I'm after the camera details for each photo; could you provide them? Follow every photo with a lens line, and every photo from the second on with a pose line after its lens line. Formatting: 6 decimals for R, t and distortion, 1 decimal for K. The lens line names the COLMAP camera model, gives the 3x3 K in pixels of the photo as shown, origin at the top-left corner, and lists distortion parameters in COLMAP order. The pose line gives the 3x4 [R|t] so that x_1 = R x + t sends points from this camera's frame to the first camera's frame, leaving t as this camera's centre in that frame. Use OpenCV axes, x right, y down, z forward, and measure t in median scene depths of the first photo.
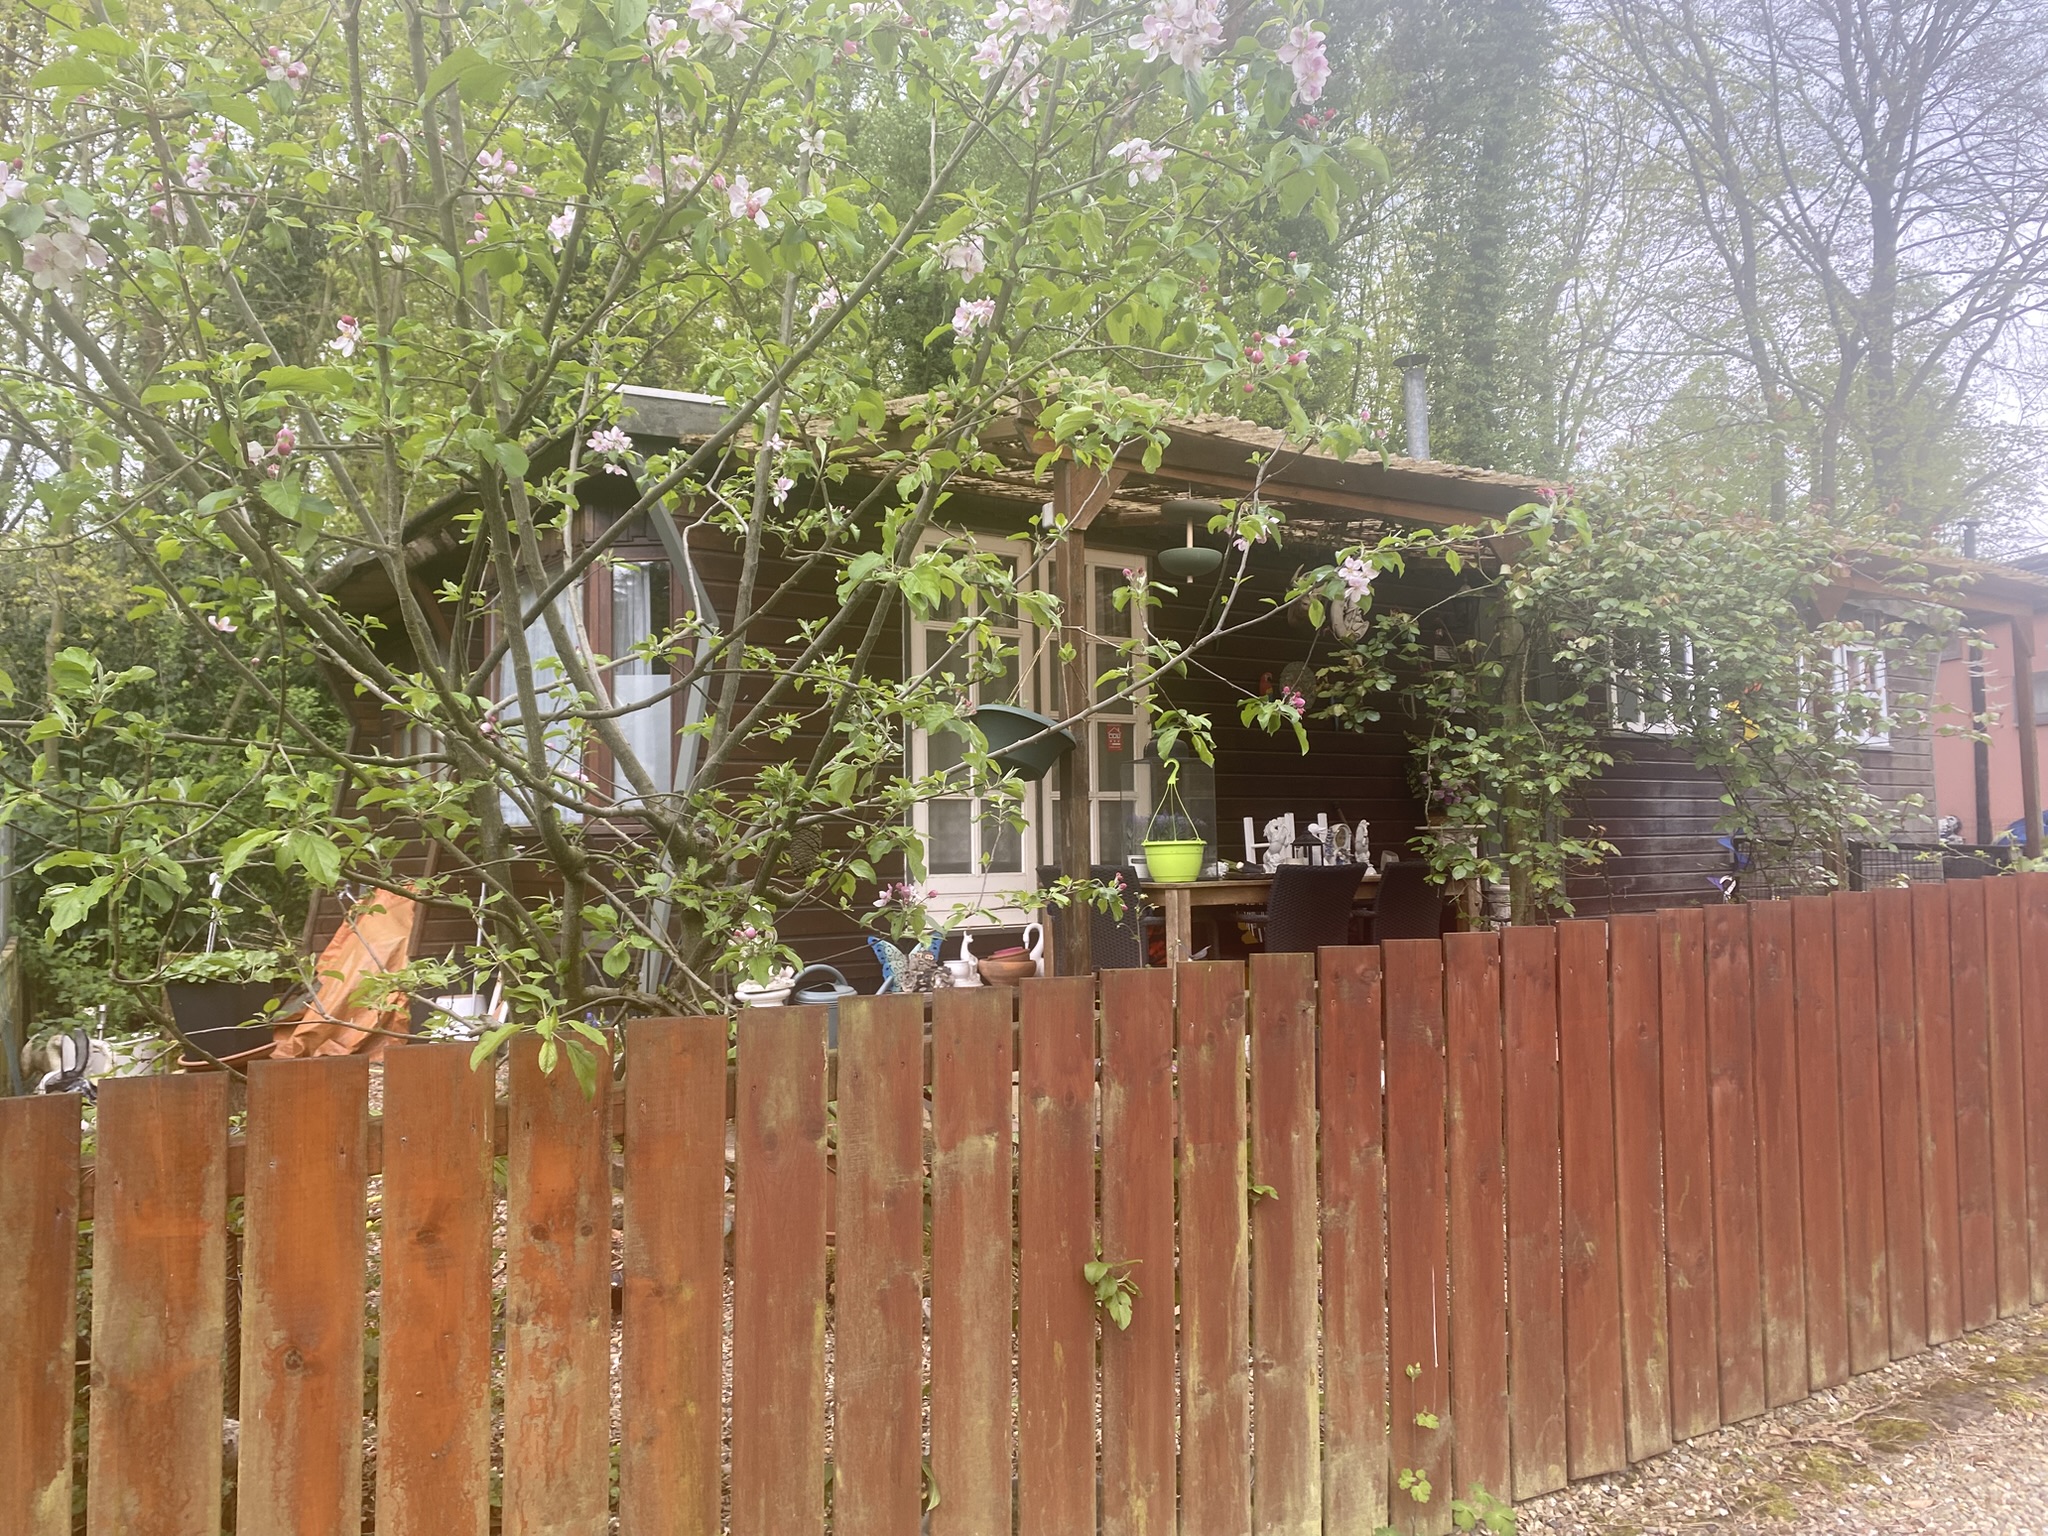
lens RADIAL K [[1538.0, 0, 1028.2], [0, 1538.0, 765.8], [0, 0, 1]] dist [0.009420, -0.008177]
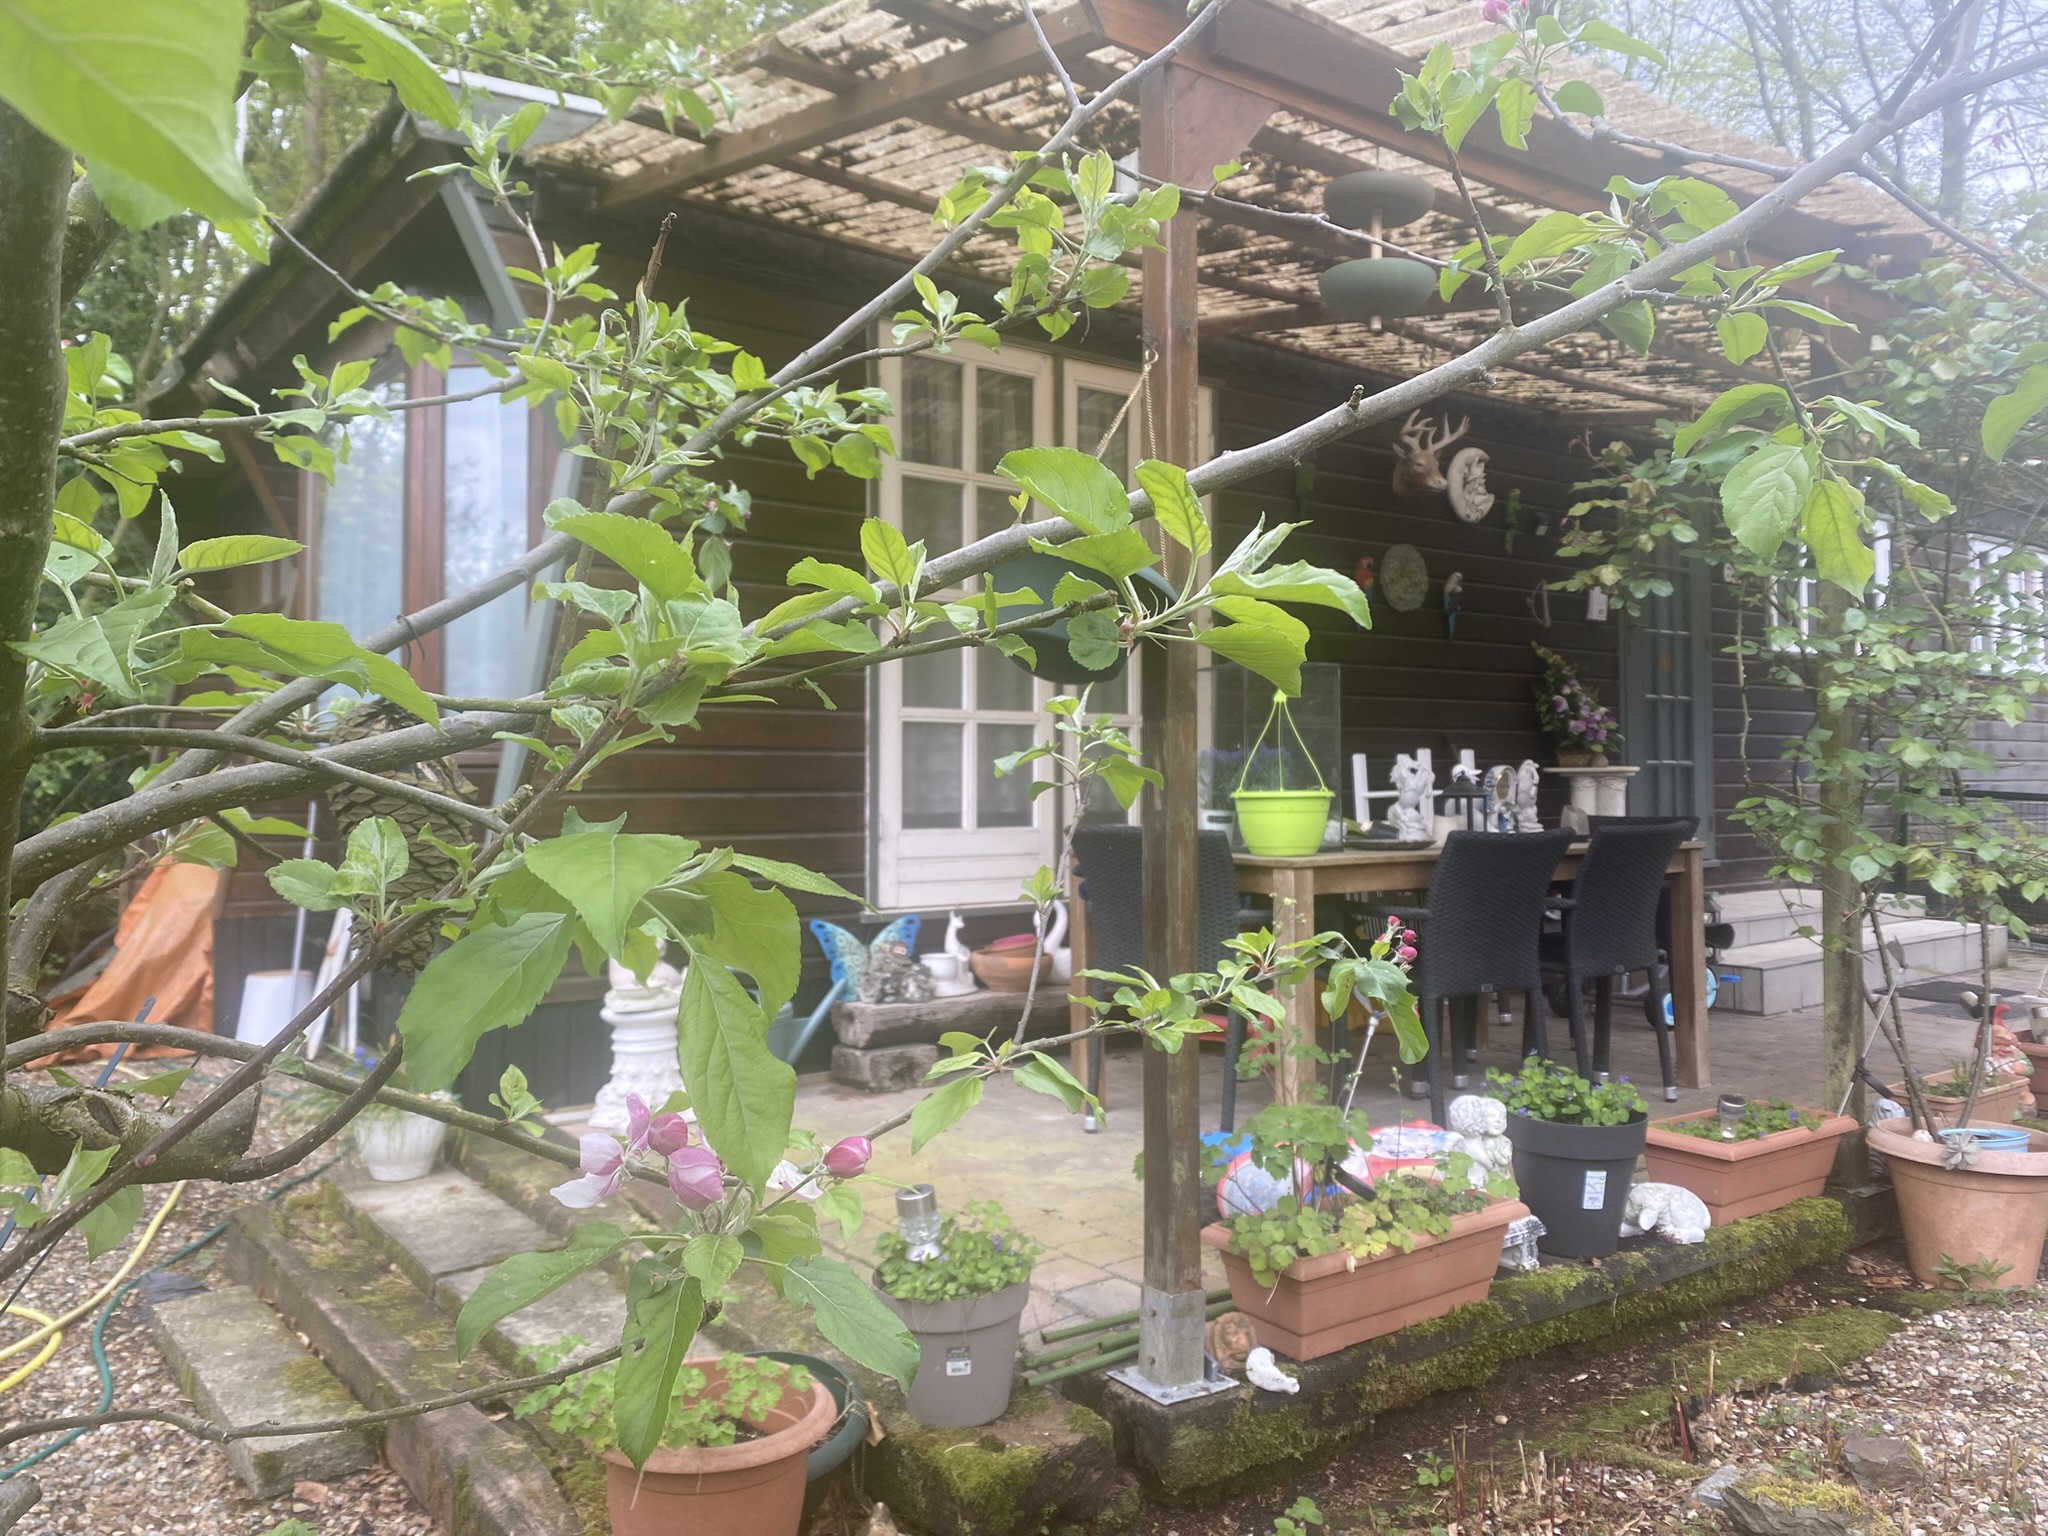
lens RADIAL K [[1538.0, 0, 1023.8], [0, 1538.0, 771.5], [0, 0, 1]] dist [0.009420, -0.008177]
pose [[0.999831, 0.013802, 0.012115, -0.018018], [-0.014402, 0.998600, 0.050895, 0.008382], [-0.011396, -0.051061, 0.998631, 0.310717]]
